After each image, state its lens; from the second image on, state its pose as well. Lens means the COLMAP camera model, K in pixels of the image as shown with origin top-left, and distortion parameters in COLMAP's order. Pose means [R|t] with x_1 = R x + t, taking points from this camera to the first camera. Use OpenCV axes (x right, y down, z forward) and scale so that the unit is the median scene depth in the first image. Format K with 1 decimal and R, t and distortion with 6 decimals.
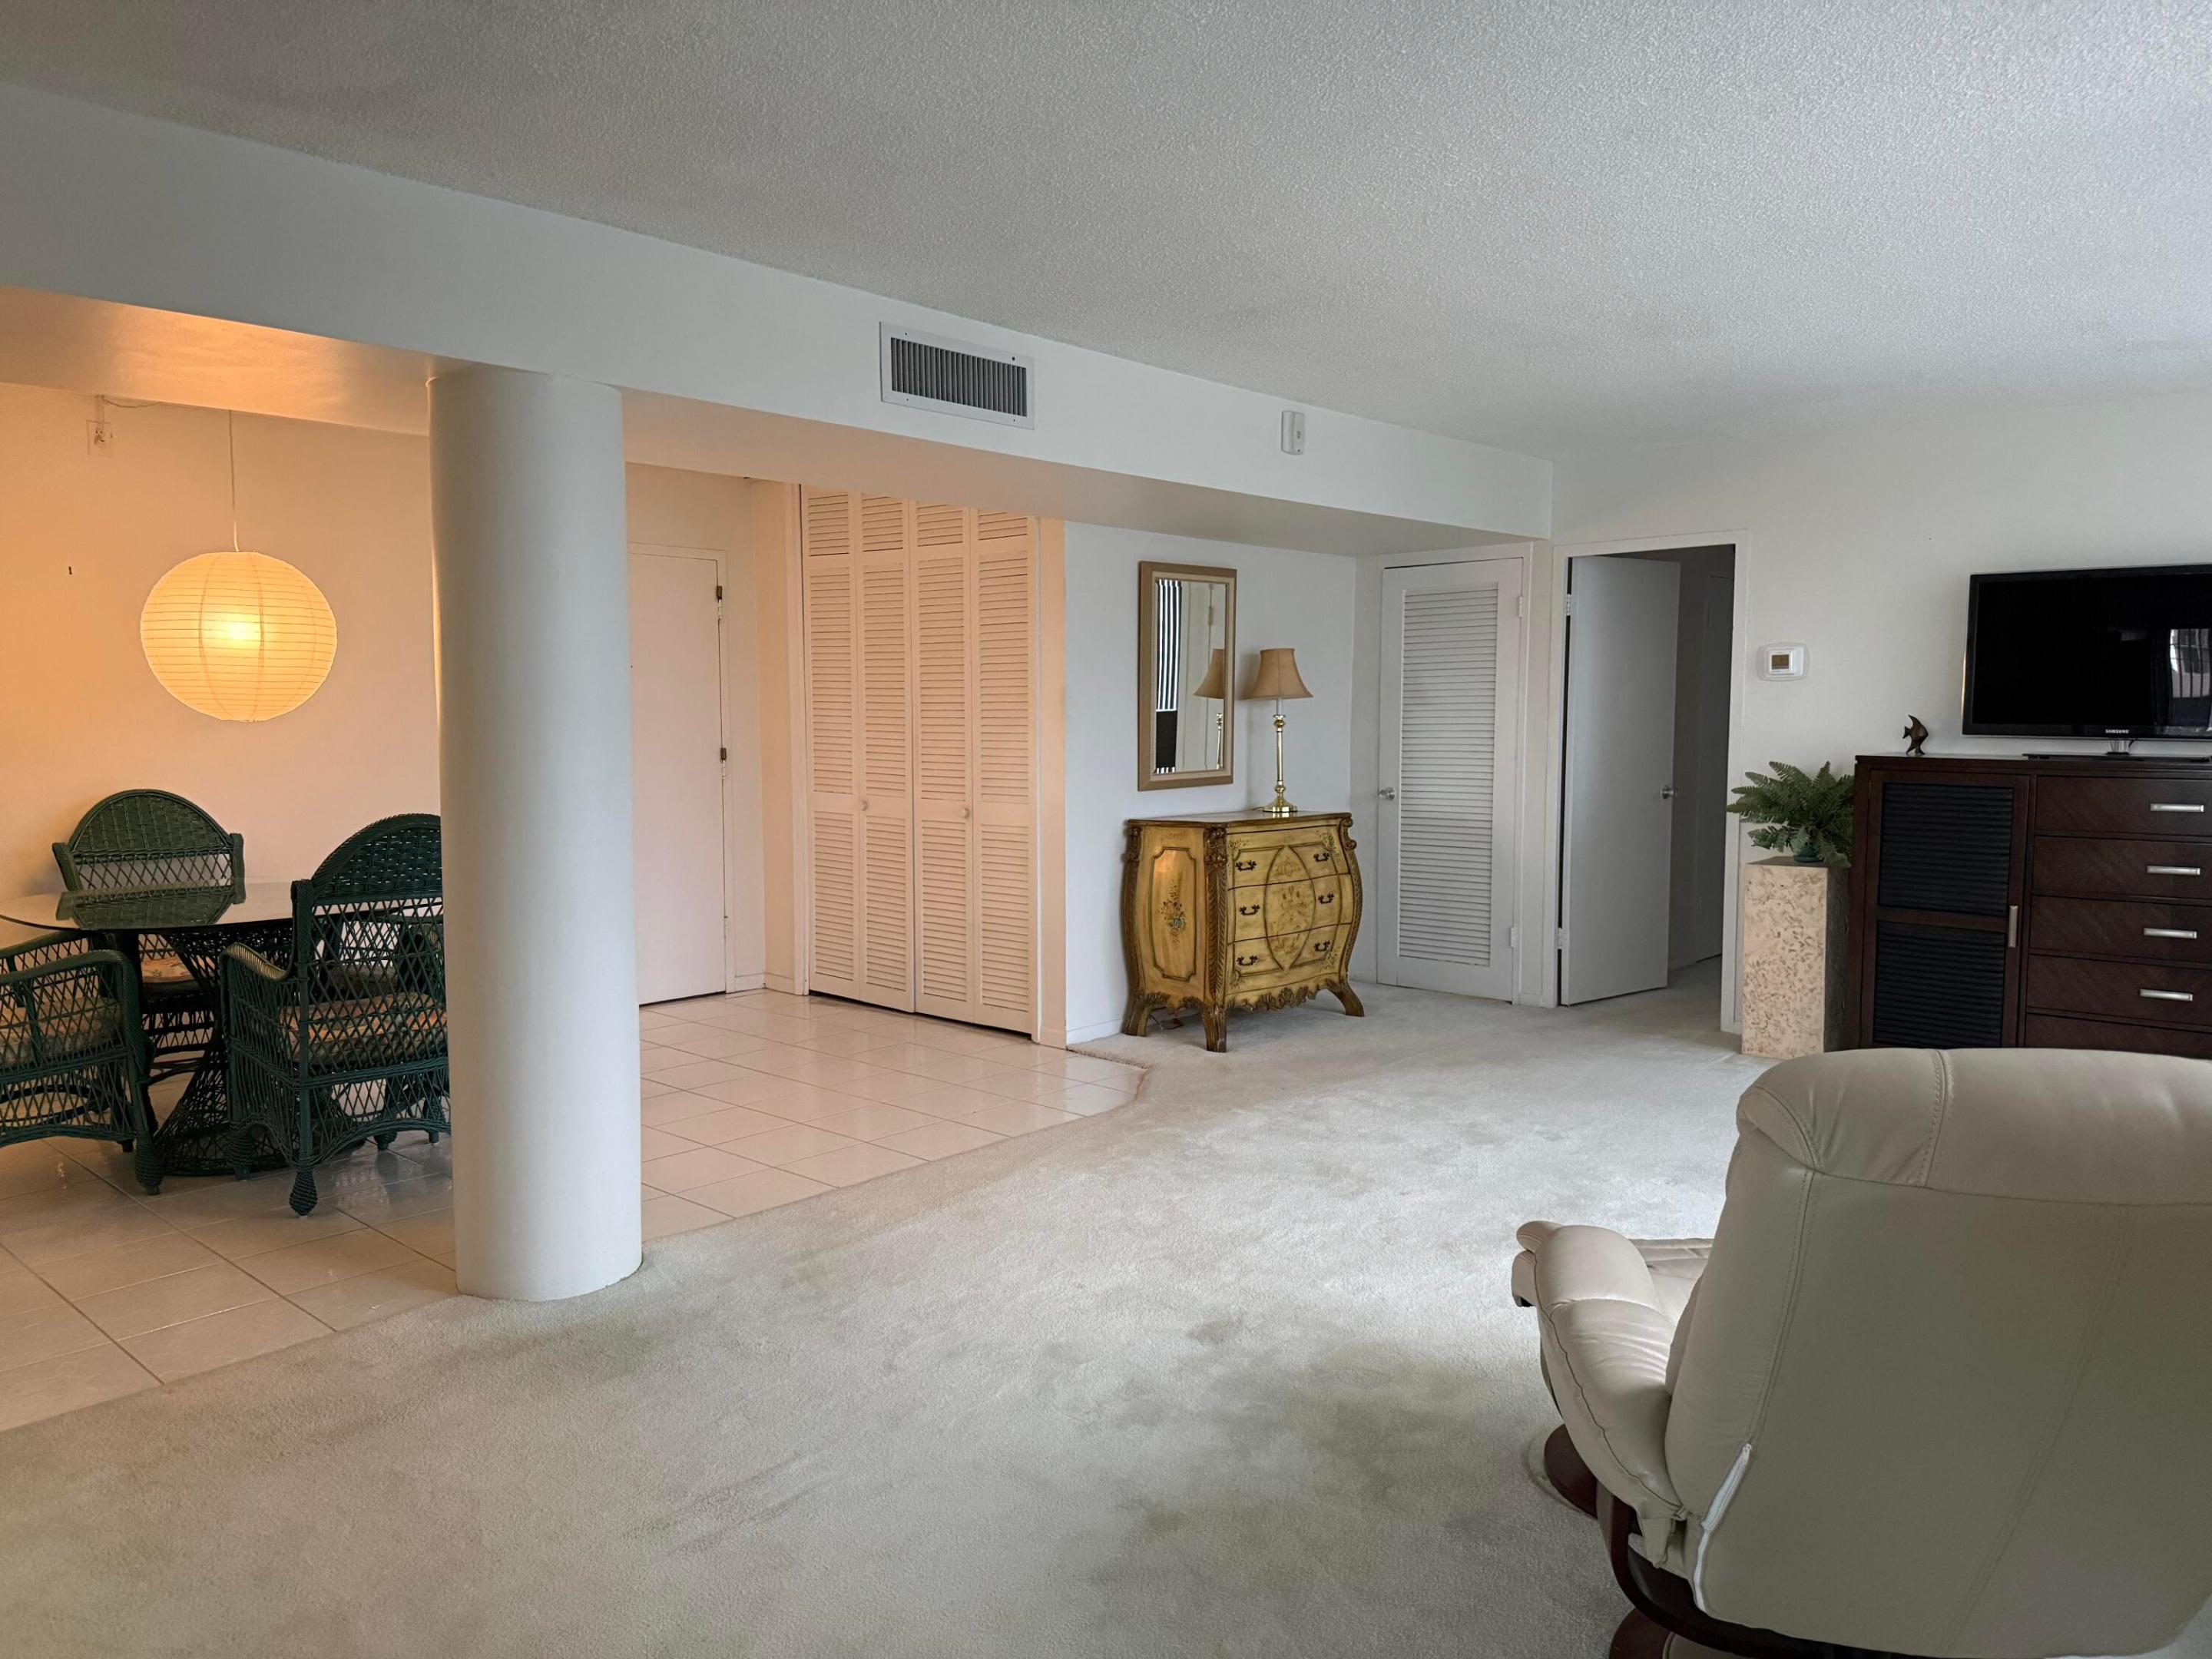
lens RADIAL K [[1562.5, 0, 1106.0], [0, 1562.5, 829.5], [0, 0, 1]] dist [0.089630, -0.120484]
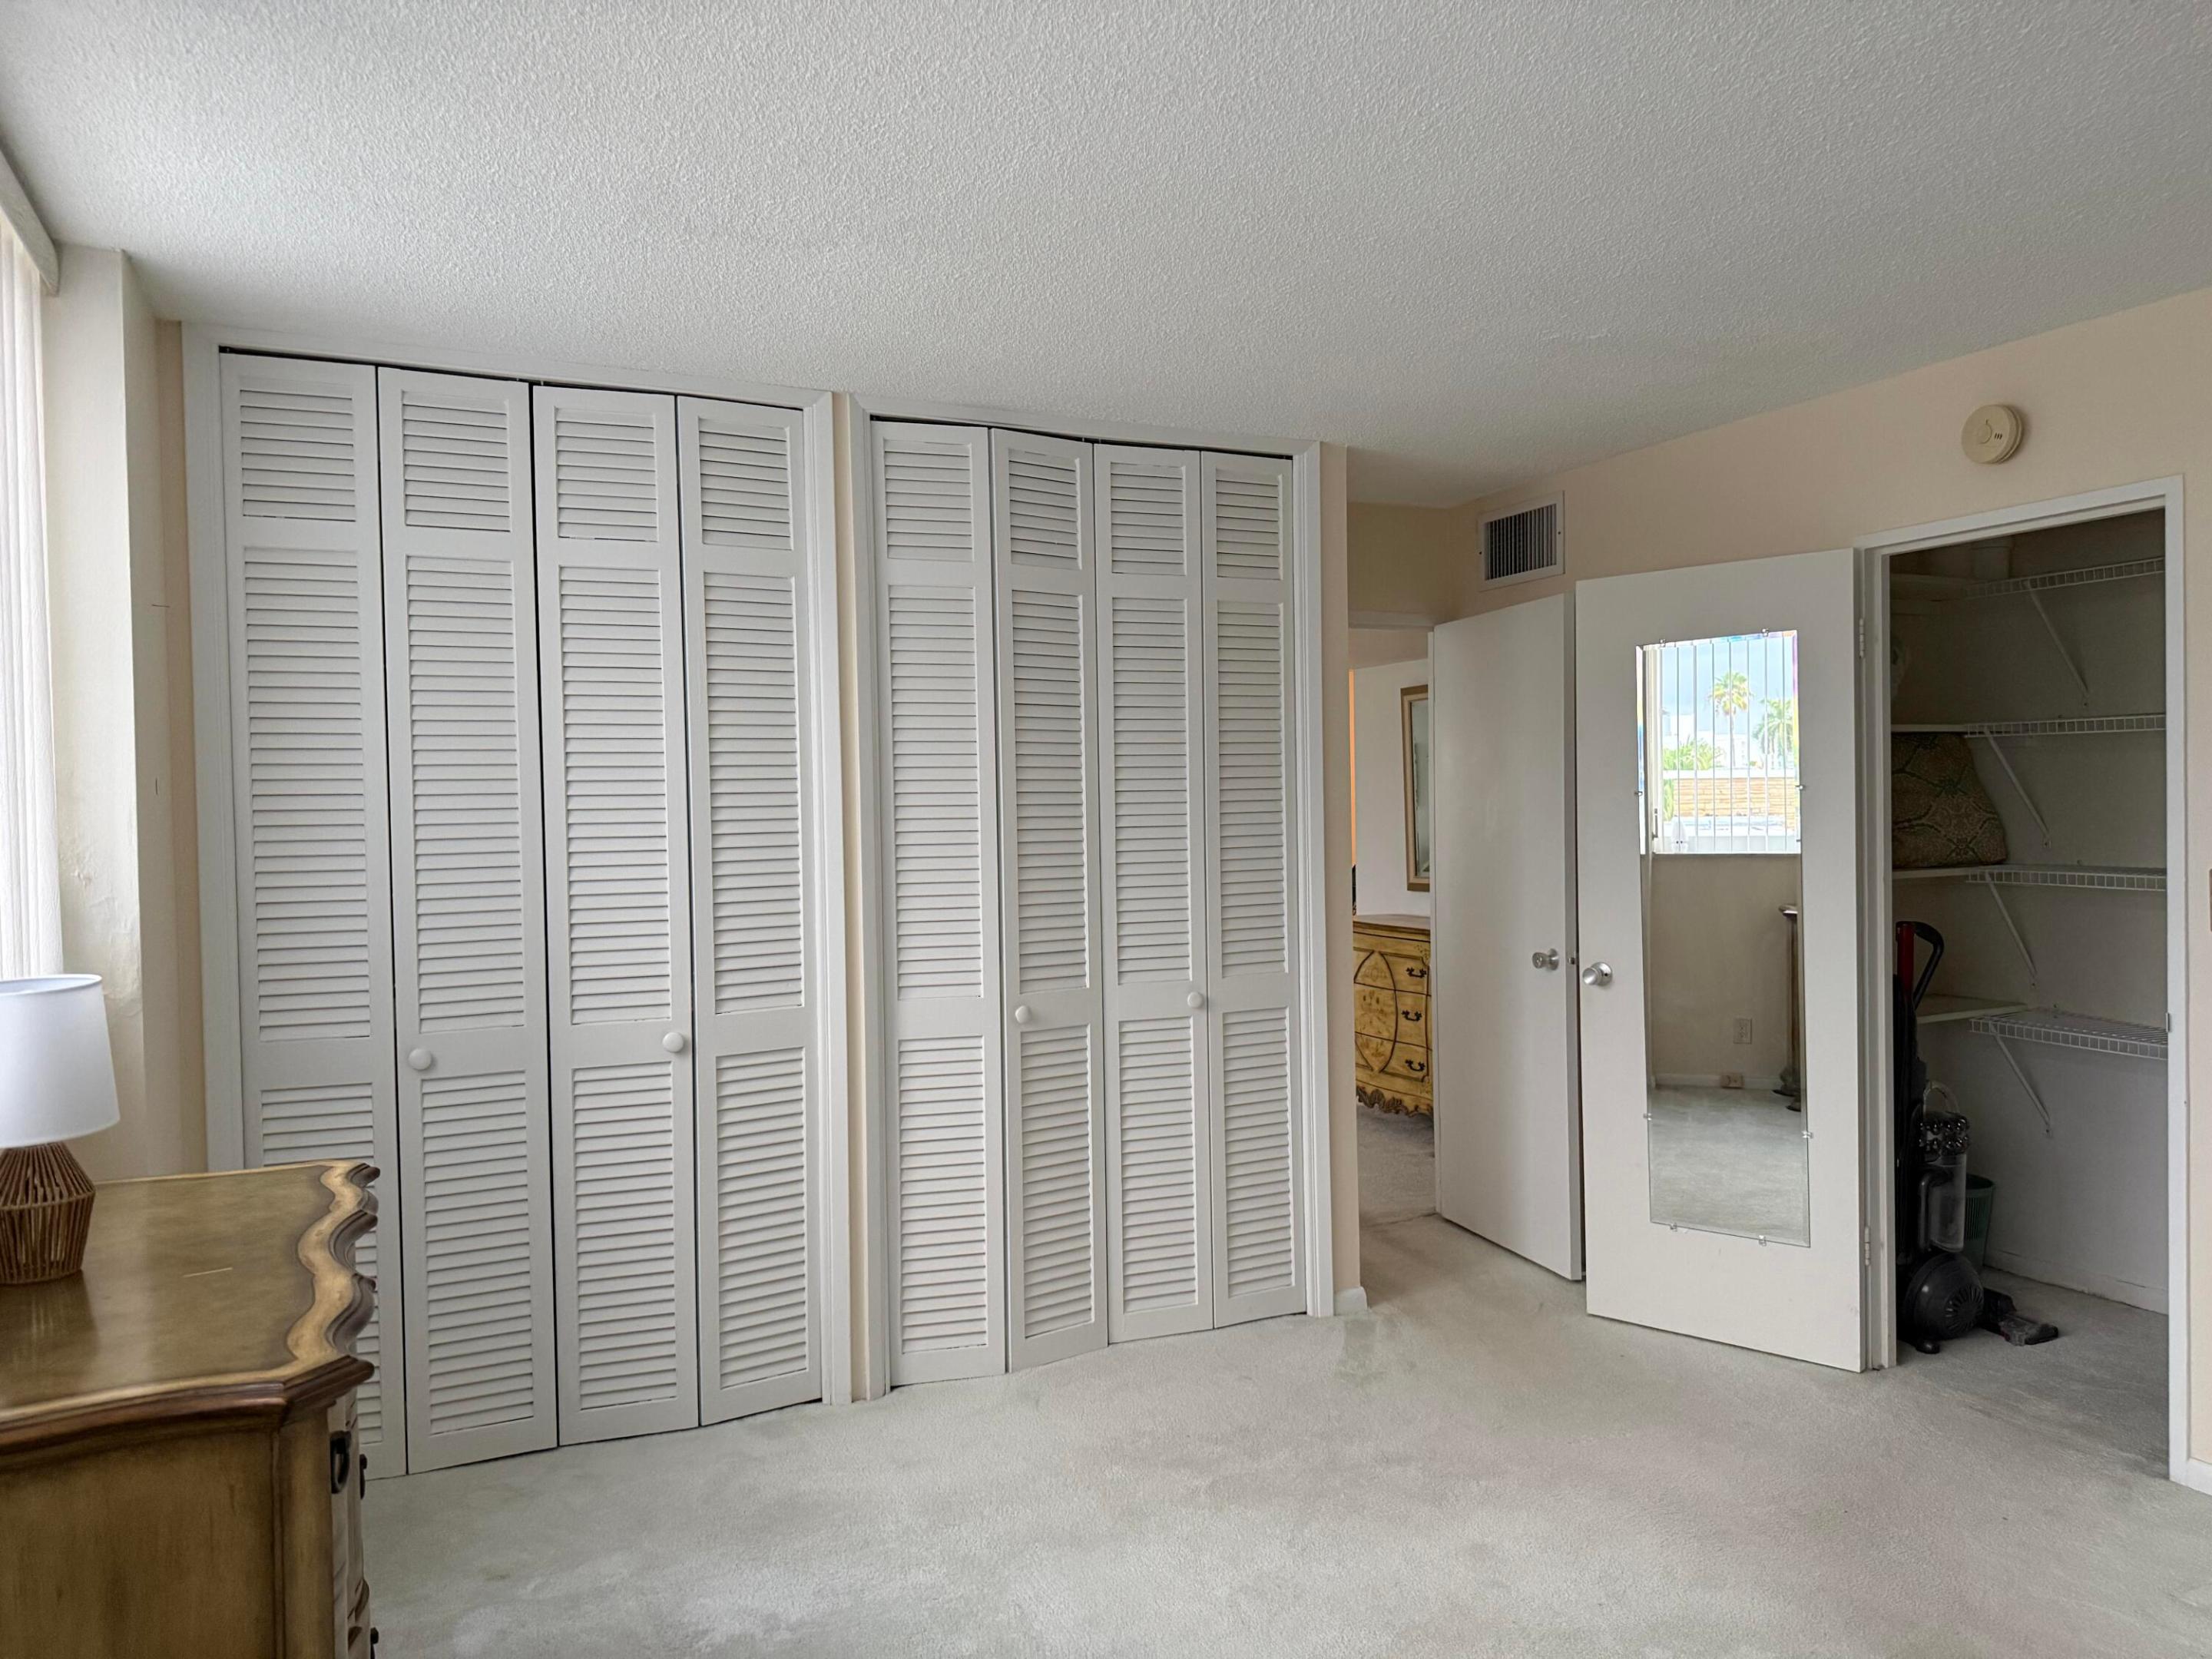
lens RADIAL K [[1563.1, 0, 1106.0], [0, 1563.1, 829.5], [0, 0, 1]] dist [0.009956, -0.013161]
pose [[-0.384283, 0.012568, -0.923130, 1.126679], [-0.066838, 0.996905, 0.041395, -0.099887], [0.920793, 0.077607, -0.382254, 1.210379]]
